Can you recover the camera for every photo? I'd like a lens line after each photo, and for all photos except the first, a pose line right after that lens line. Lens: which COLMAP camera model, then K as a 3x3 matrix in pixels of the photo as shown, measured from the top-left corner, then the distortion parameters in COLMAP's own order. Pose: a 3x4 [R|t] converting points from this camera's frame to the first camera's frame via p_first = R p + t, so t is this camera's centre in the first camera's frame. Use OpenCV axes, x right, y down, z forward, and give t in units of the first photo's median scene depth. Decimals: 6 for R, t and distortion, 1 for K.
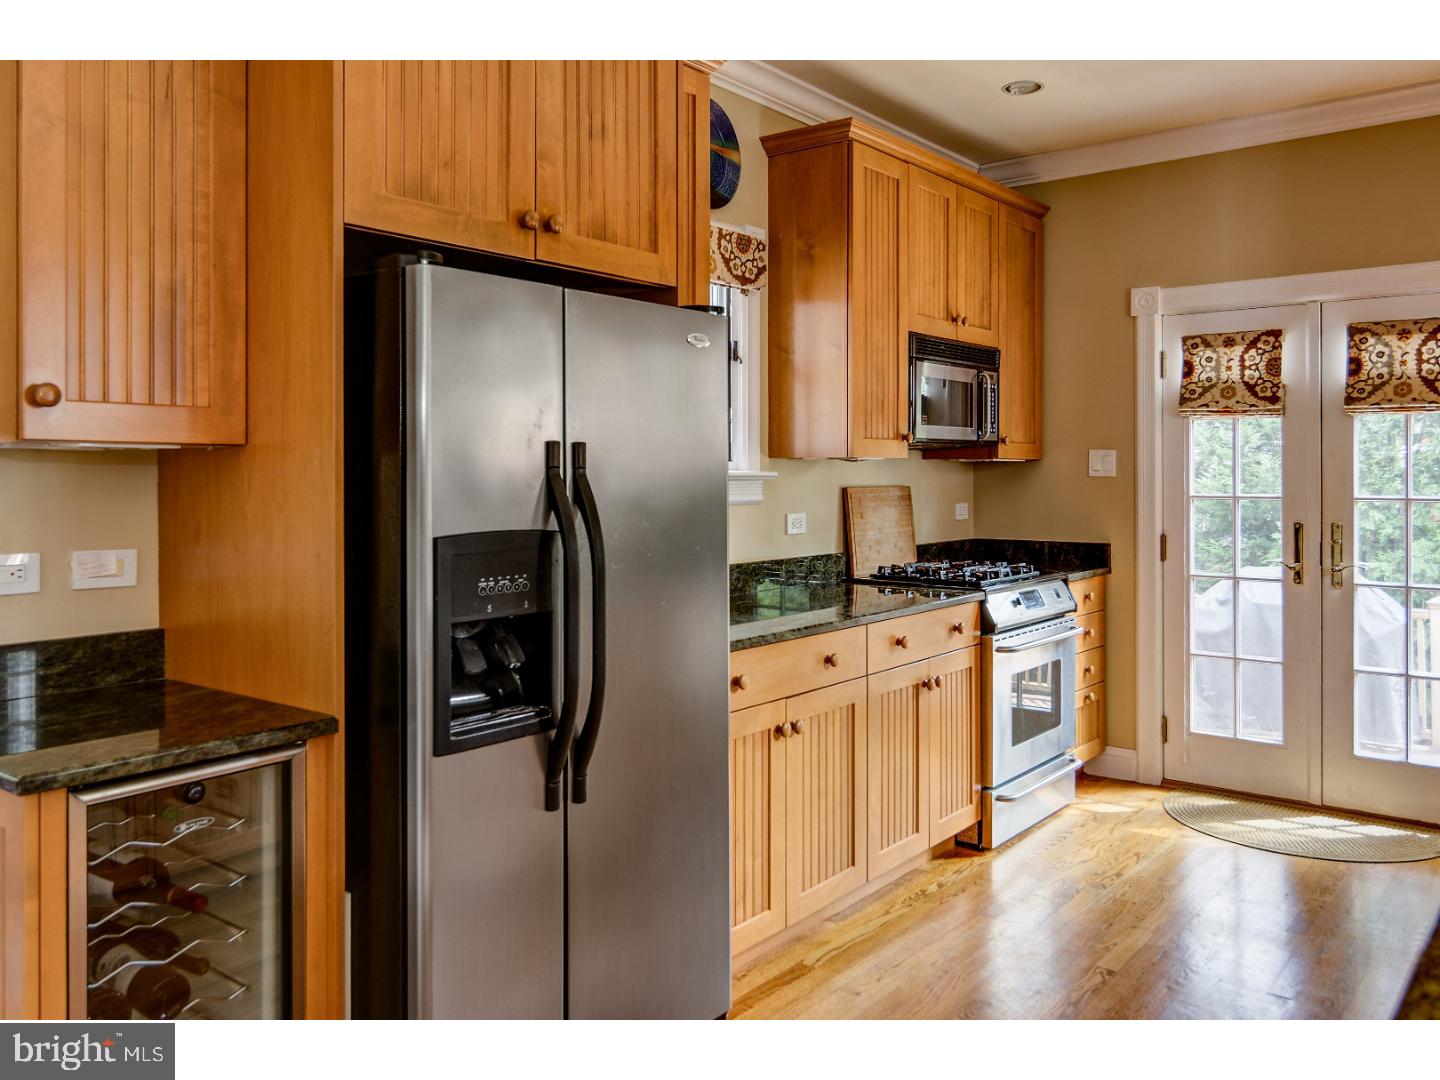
lens RADIAL K [[1138.7, 0, 719.9], [0, 1138.7, 475.7], [0, 0, 1]] dist [0.001424, -0.000190]
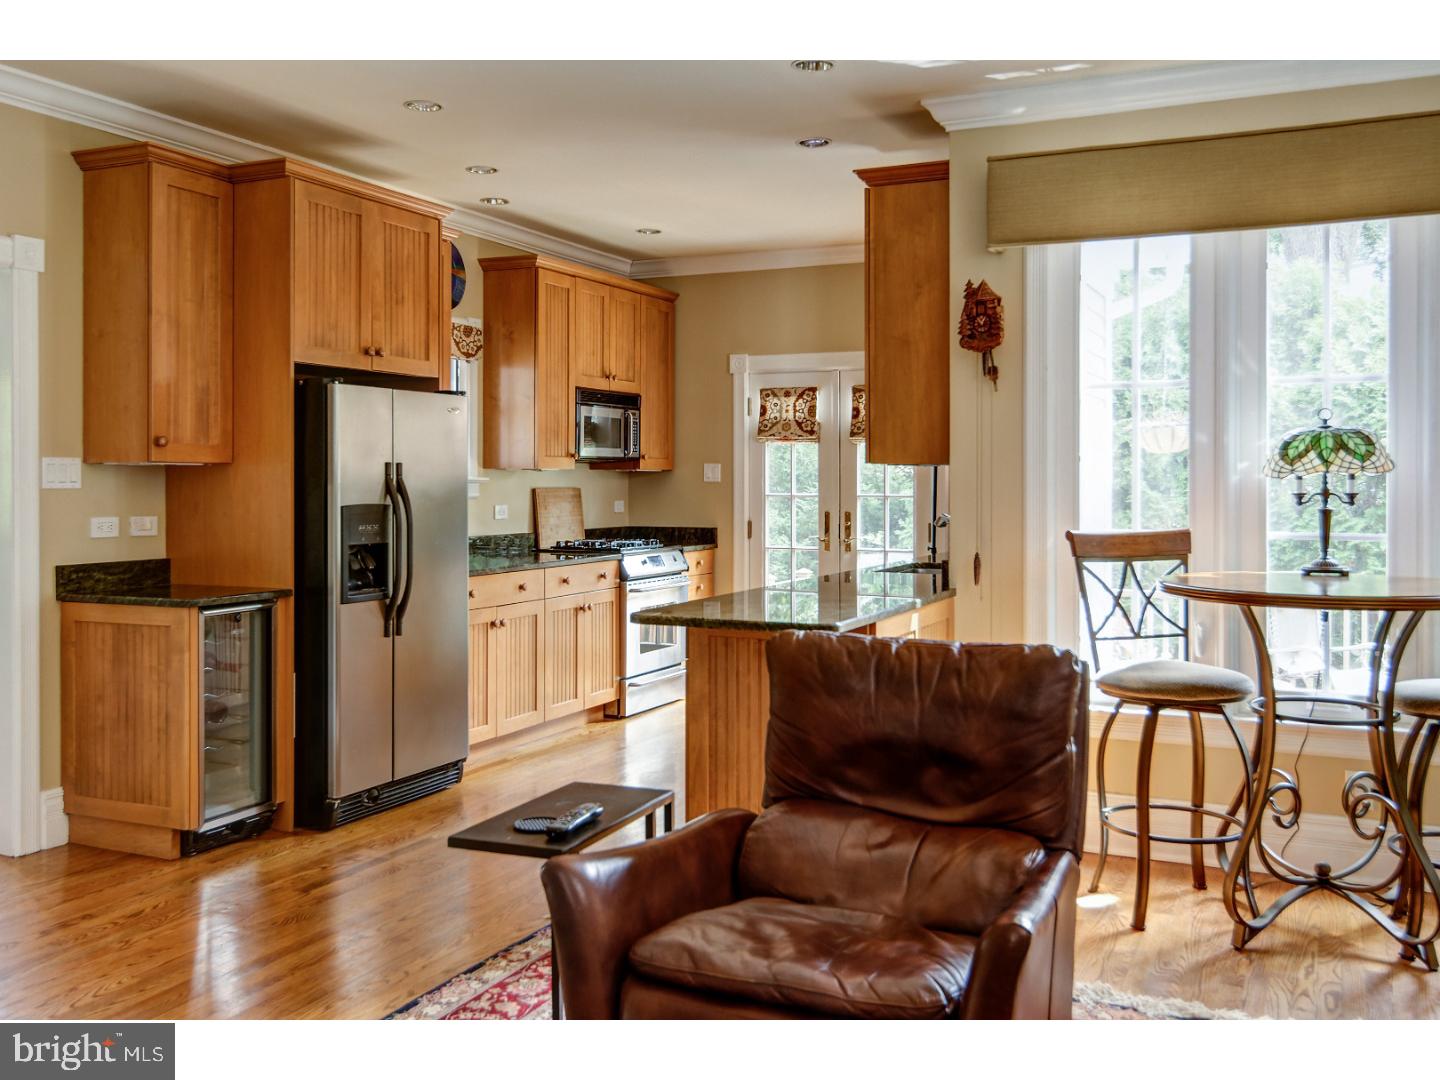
lens RADIAL K [[1333.5, 0, 719.8], [0, 1333.5, 480.1], [0, 0, 1]] dist [0.010474, 0.005311]
pose [[0.972179, 0.002618, 0.234224, -0.067017], [-0.001901, 0.999993, -0.003286, 0.004953], [-0.234231, 0.002749, 0.972177, -0.806327]]
